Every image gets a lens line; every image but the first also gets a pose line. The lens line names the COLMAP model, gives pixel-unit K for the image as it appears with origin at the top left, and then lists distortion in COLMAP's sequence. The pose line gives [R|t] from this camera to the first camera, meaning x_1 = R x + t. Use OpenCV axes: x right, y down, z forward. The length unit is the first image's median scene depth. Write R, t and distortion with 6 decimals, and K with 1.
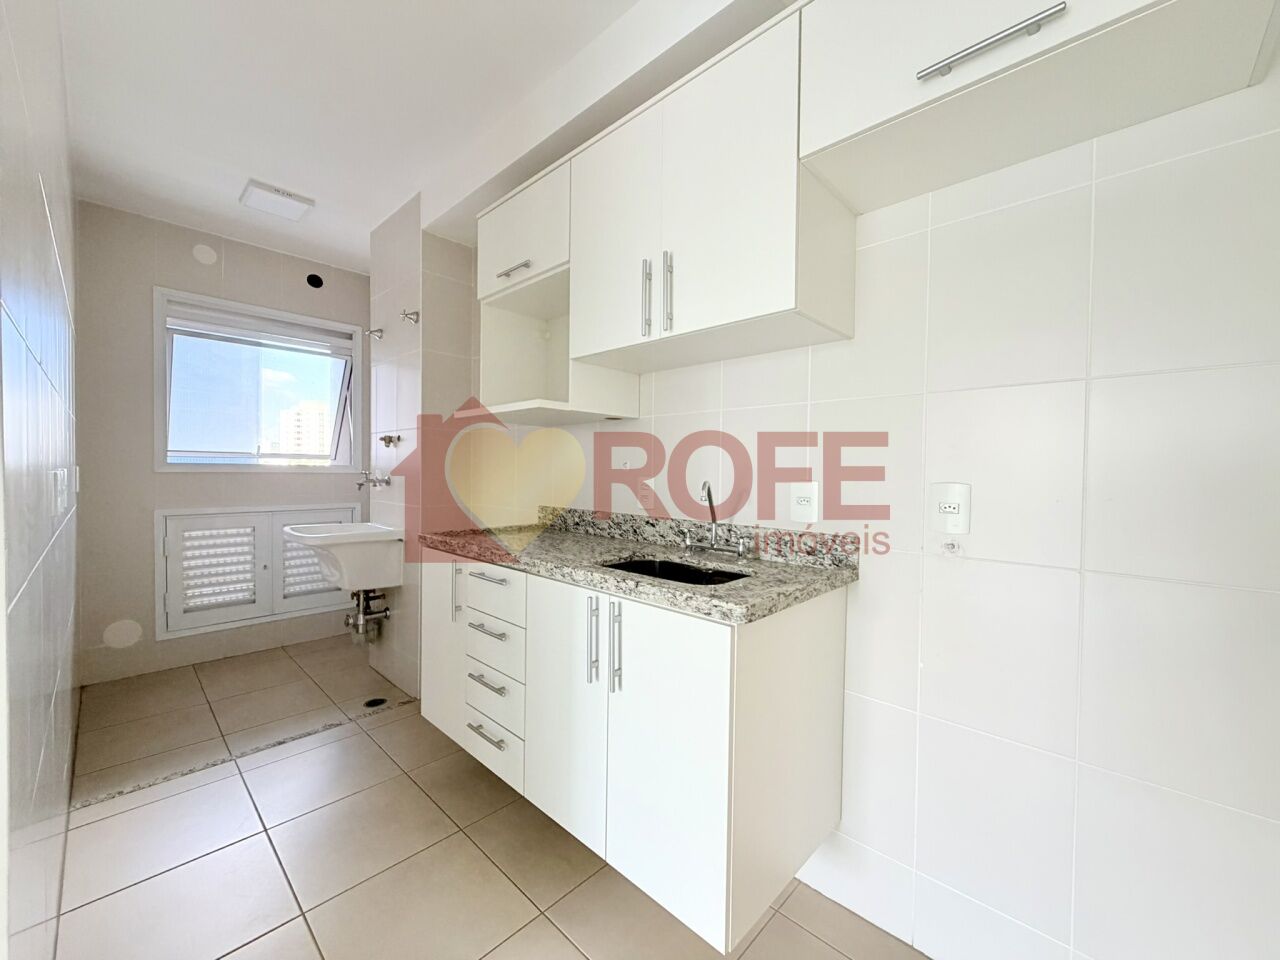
lens RADIAL K [[510.5, 0, 643.2], [0, 510.5, 480.8], [0, 0, 1]] dist [-0.000380, 0.000642]
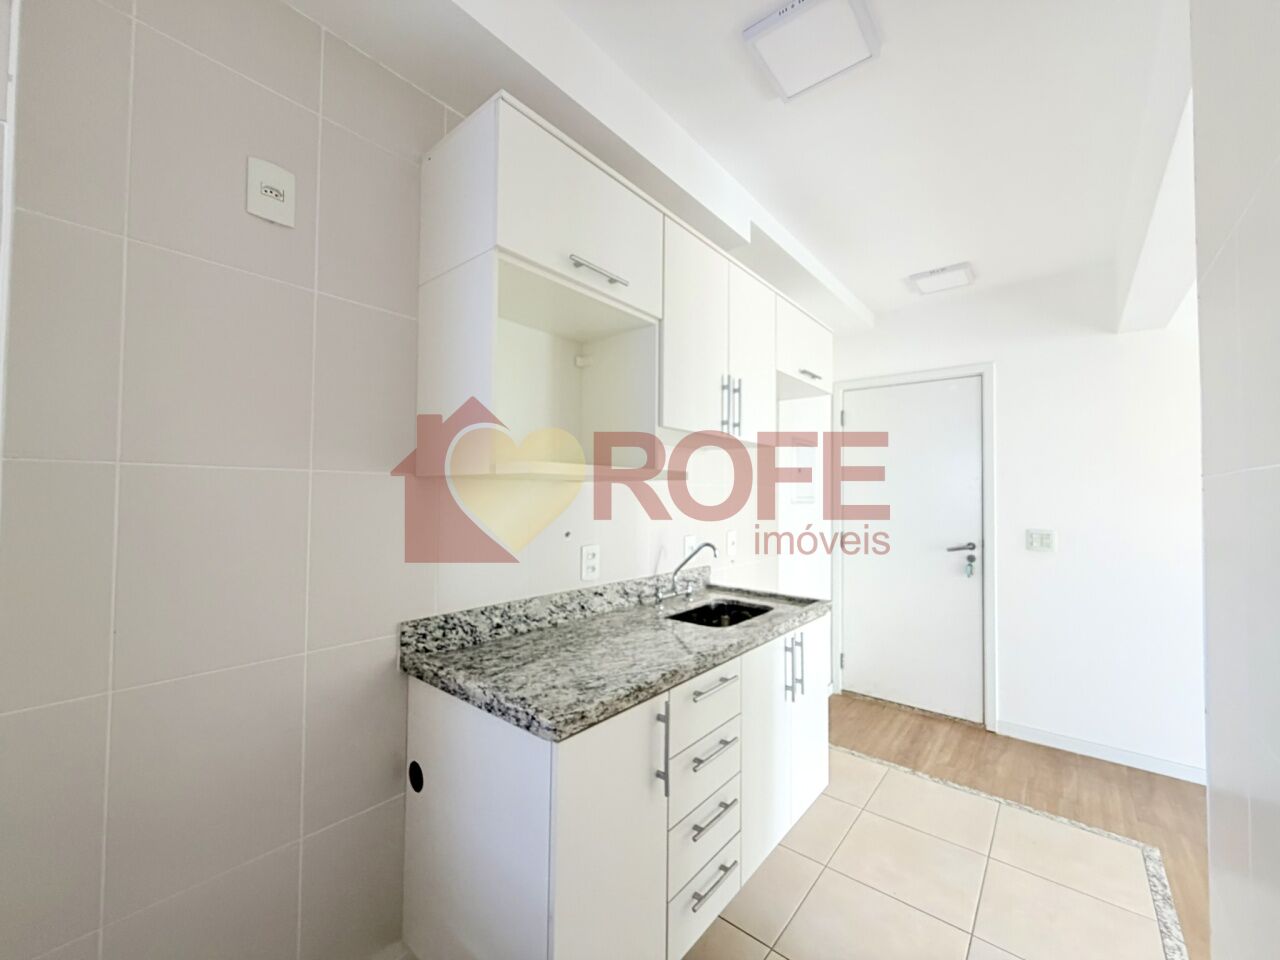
lens RADIAL K [[510.5, 0, 643.1], [0, 510.5, 478.7], [0, 0, 1]] dist [-0.000380, 0.000642]
pose [[-0.064553, 0.017468, 0.997761, -0.918139], [0.006008, 0.999835, -0.017116, -0.110853], [-0.997896, 0.004890, -0.064647, 0.947043]]
